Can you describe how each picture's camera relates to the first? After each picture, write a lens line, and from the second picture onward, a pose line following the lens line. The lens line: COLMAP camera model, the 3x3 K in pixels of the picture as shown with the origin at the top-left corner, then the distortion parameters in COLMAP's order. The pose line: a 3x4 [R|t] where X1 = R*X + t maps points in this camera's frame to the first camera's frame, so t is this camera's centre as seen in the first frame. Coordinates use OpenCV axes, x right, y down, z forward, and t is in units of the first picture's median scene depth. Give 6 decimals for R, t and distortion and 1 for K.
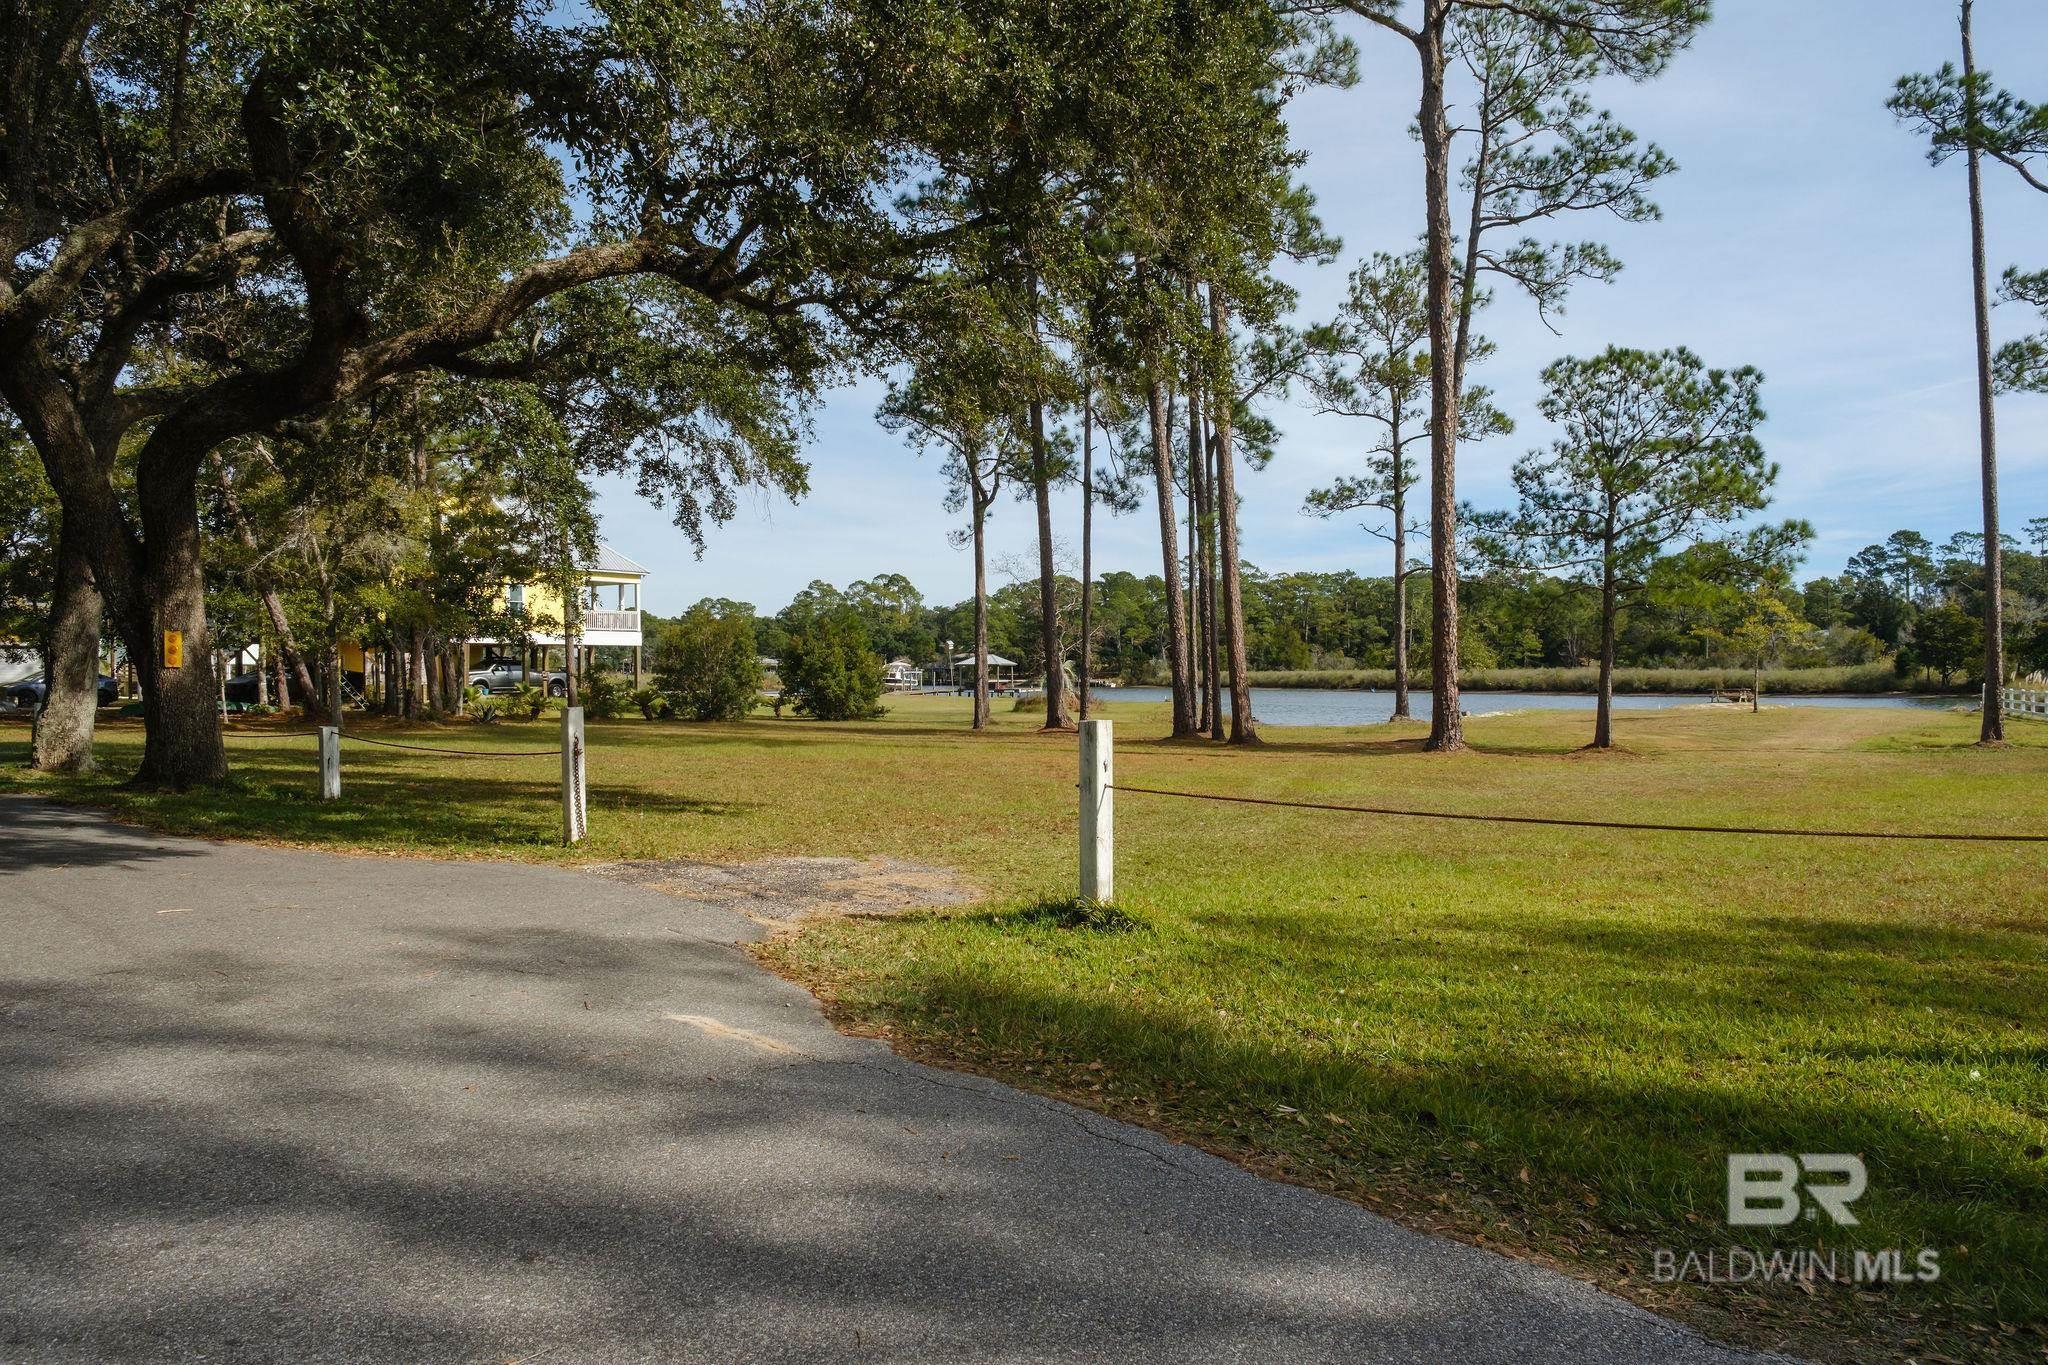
lens RADIAL K [[1437.1, 0, 1031.0], [0, 1437.1, 698.9], [0, 0, 1]] dist [-0.032347, 0.018513]
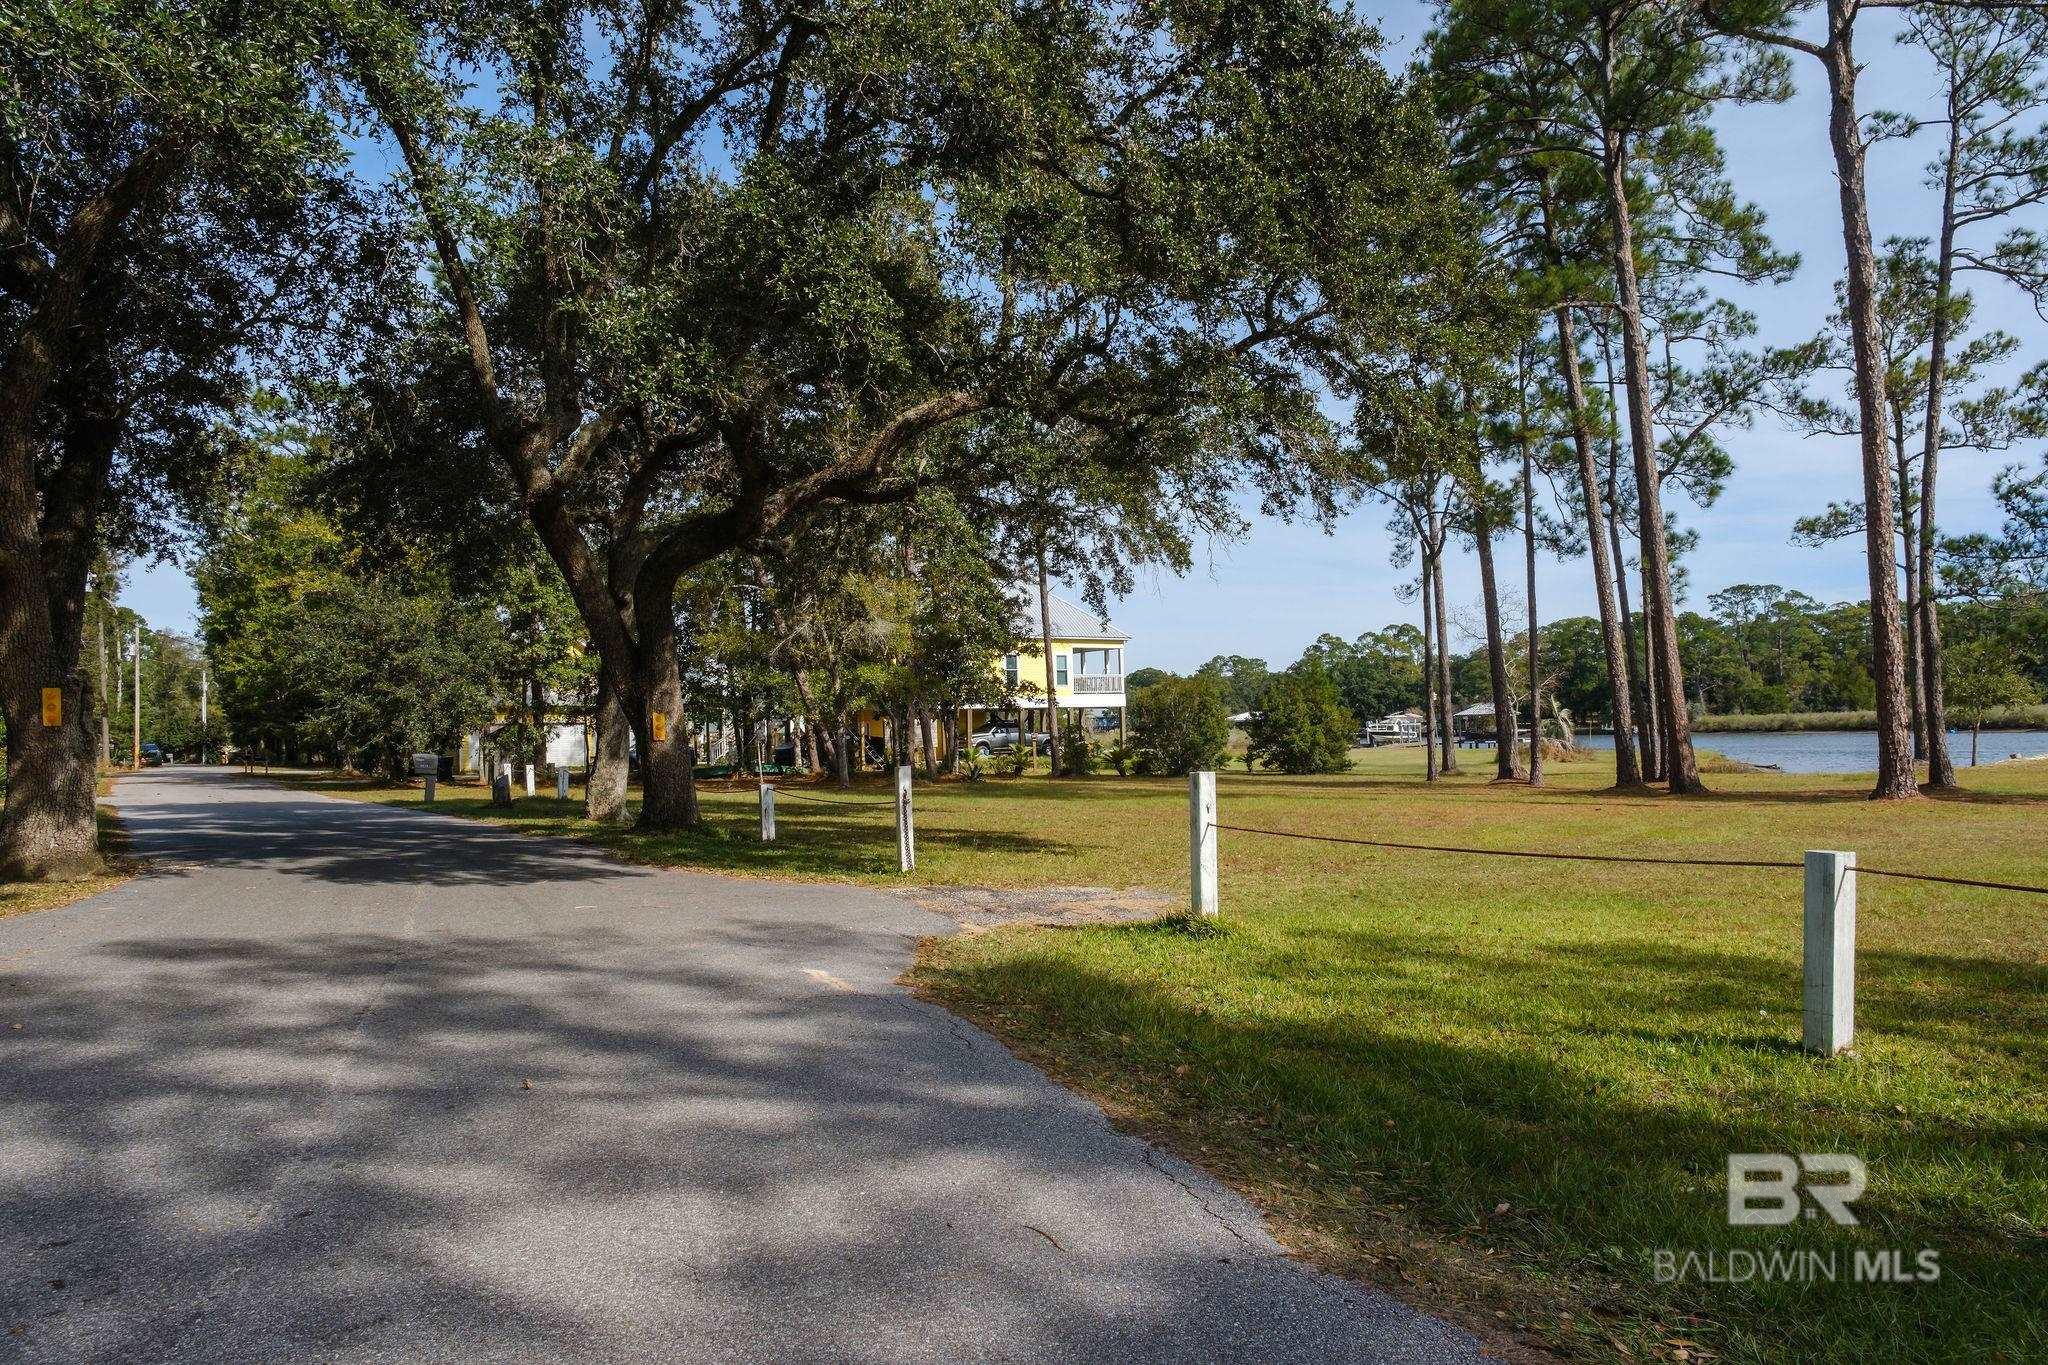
lens RADIAL K [[1437.1, 0, 1031.0], [0, 1437.1, 698.9], [0, 0, 1]] dist [-0.032347, 0.018513]
pose [[0.936961, -0.031058, -0.348051, 0.057150], [0.017795, 0.998991, -0.041240, 0.000025], [0.348981, 0.032447, 0.936568, -0.039923]]
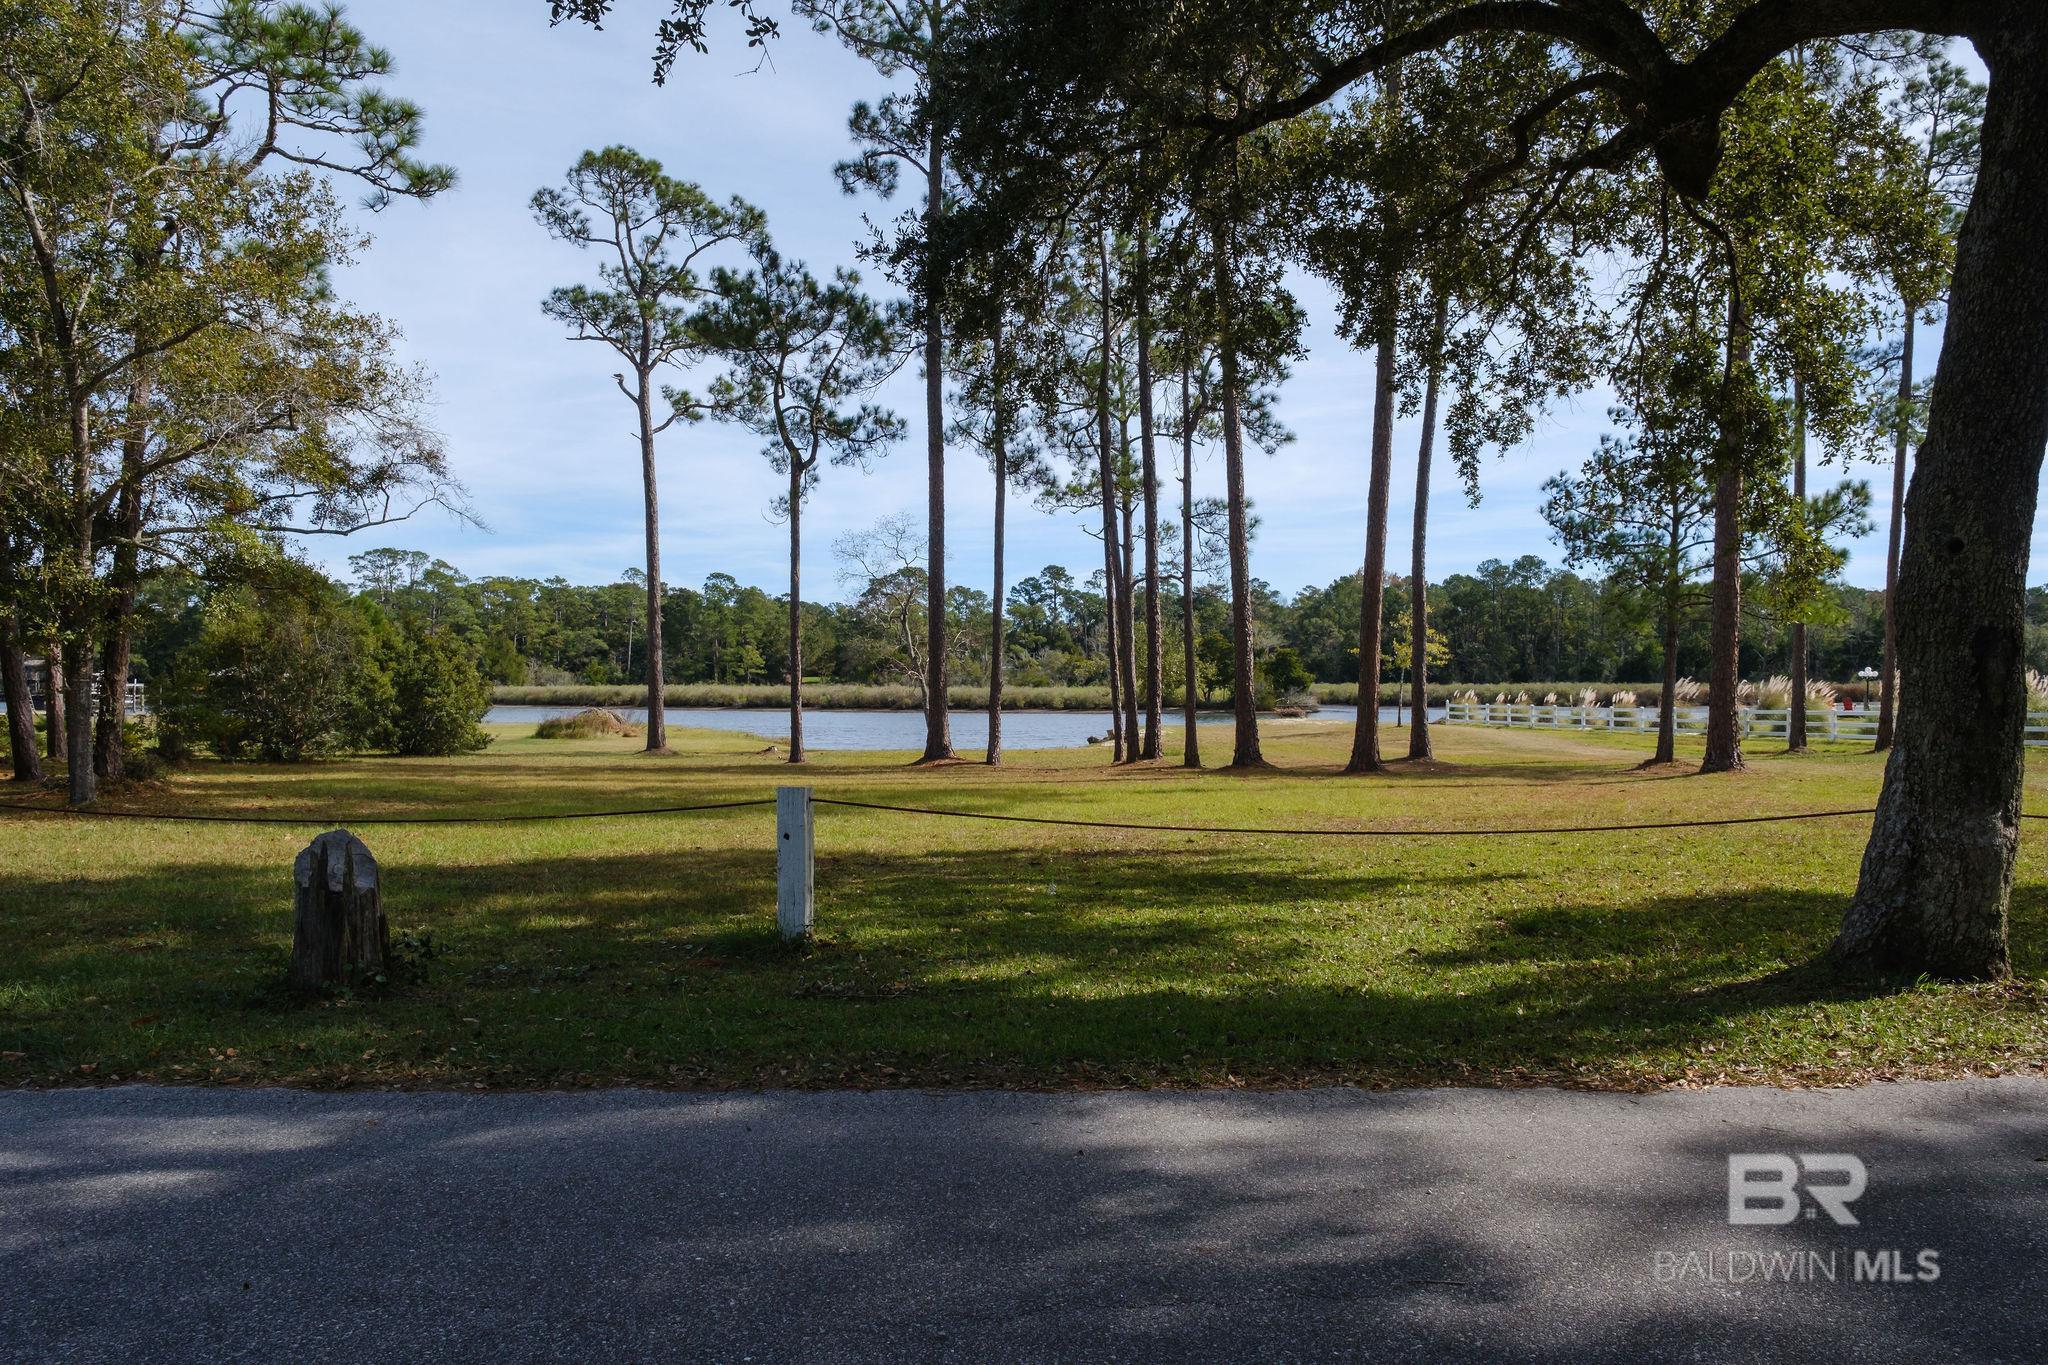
lens RADIAL K [[1437.1, 0, 1031.0], [0, 1437.1, 698.9], [0, 0, 1]] dist [-0.032347, 0.018513]
pose [[0.787711, -0.001773, 0.616042, -0.697060], [0.008397, 0.999934, -0.007860, -0.011927], [-0.615987, 0.011365, 0.787674, 0.608806]]
